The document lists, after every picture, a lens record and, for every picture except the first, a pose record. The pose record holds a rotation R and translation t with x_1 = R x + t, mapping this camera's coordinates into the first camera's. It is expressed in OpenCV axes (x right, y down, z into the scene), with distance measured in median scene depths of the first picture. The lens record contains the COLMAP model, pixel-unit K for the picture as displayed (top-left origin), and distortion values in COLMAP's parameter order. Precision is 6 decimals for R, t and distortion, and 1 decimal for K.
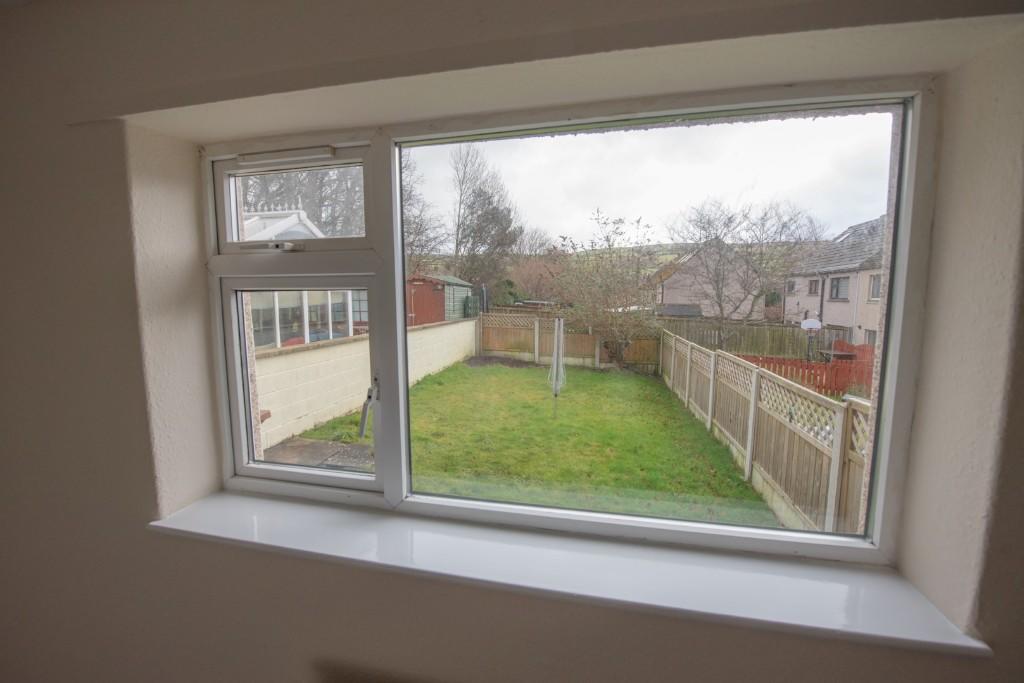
lens RADIAL K [[419.1, 0, 508.1], [0, 419.1, 343.8], [0, 0, 1]] dist [-0.019572, -0.000039]
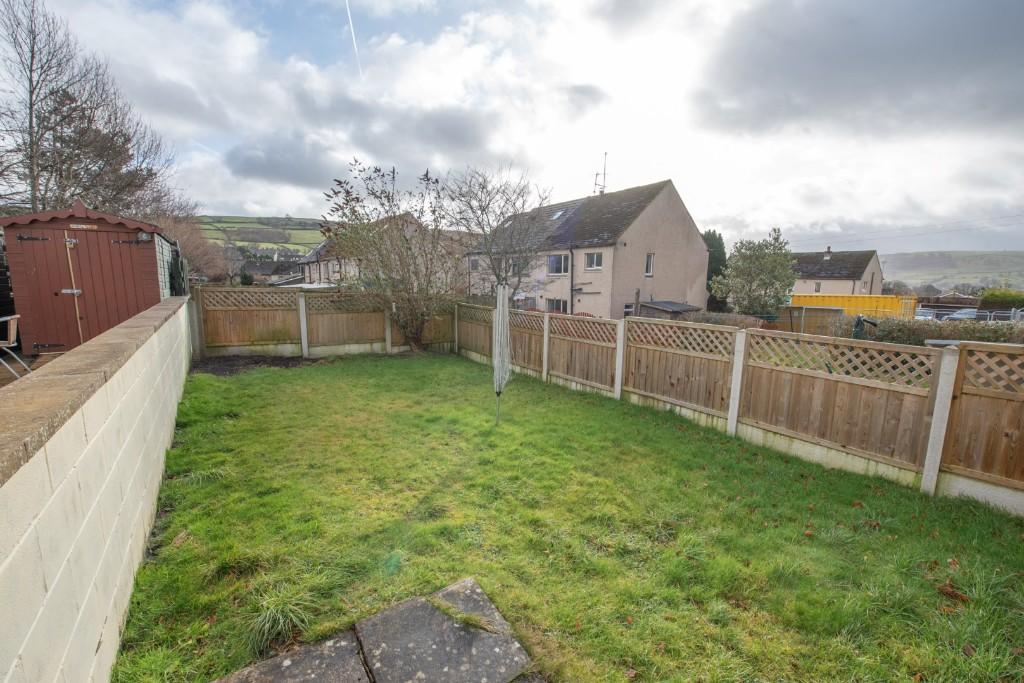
lens RADIAL K [[419.1, 0, 508.1], [0, 419.1, 343.8], [0, 0, 1]] dist [-0.019572, -0.000039]
pose [[0.687201, -0.105002, 0.718839, -0.378552], [0.068963, 0.994460, 0.079334, -0.016860], [-0.723186, -0.004945, 0.690635, 0.492784]]
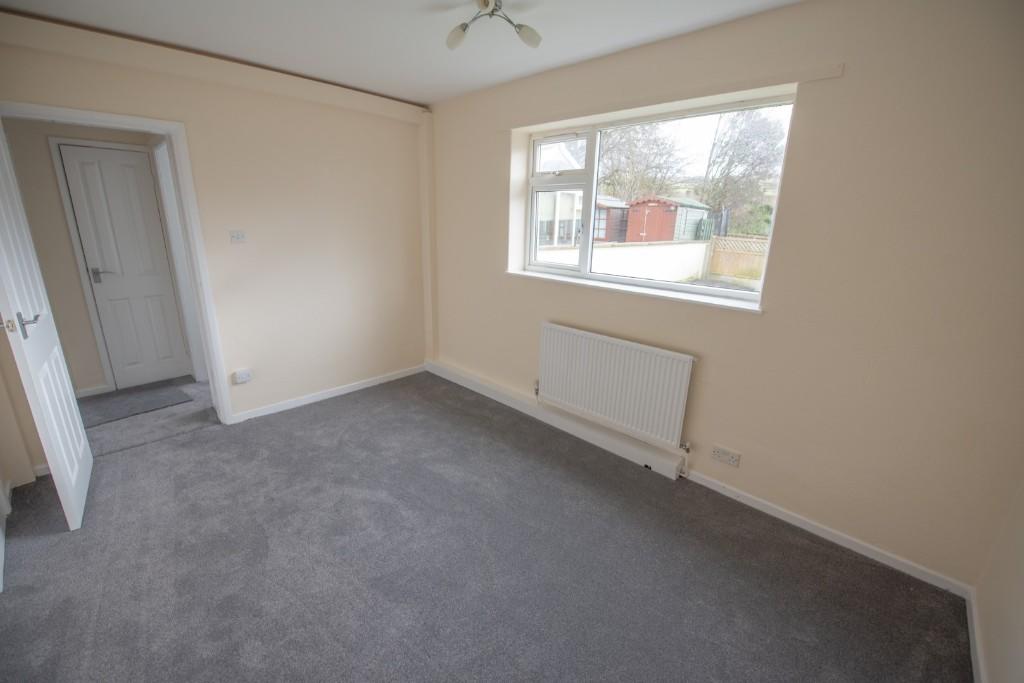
lens RADIAL K [[419.1, 0, 508.1], [0, 419.1, 343.8], [0, 0, 1]] dist [-0.019572, -0.000039]
pose [[0.847132, 0.169741, -0.503542, 0.122177], [-0.083323, 0.978318, 0.189607, 0.058655], [0.524809, -0.118666, 0.842908, -0.256792]]
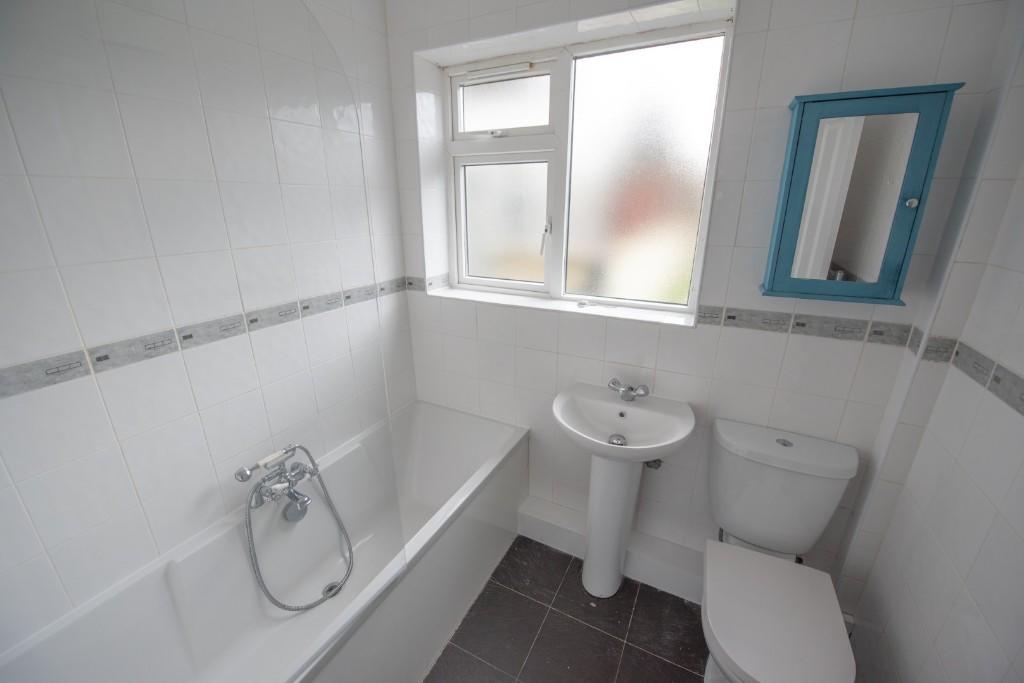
lens RADIAL K [[419.1, 0, 508.1], [0, 419.1, 343.8], [0, 0, 1]] dist [-0.019572, -0.000039]
pose [[0.967784, 0.082292, -0.237955, -0.007900], [-0.028830, 0.975084, 0.219957, 0.033177], [0.250127, -0.206010, 0.946042, -0.110804]]
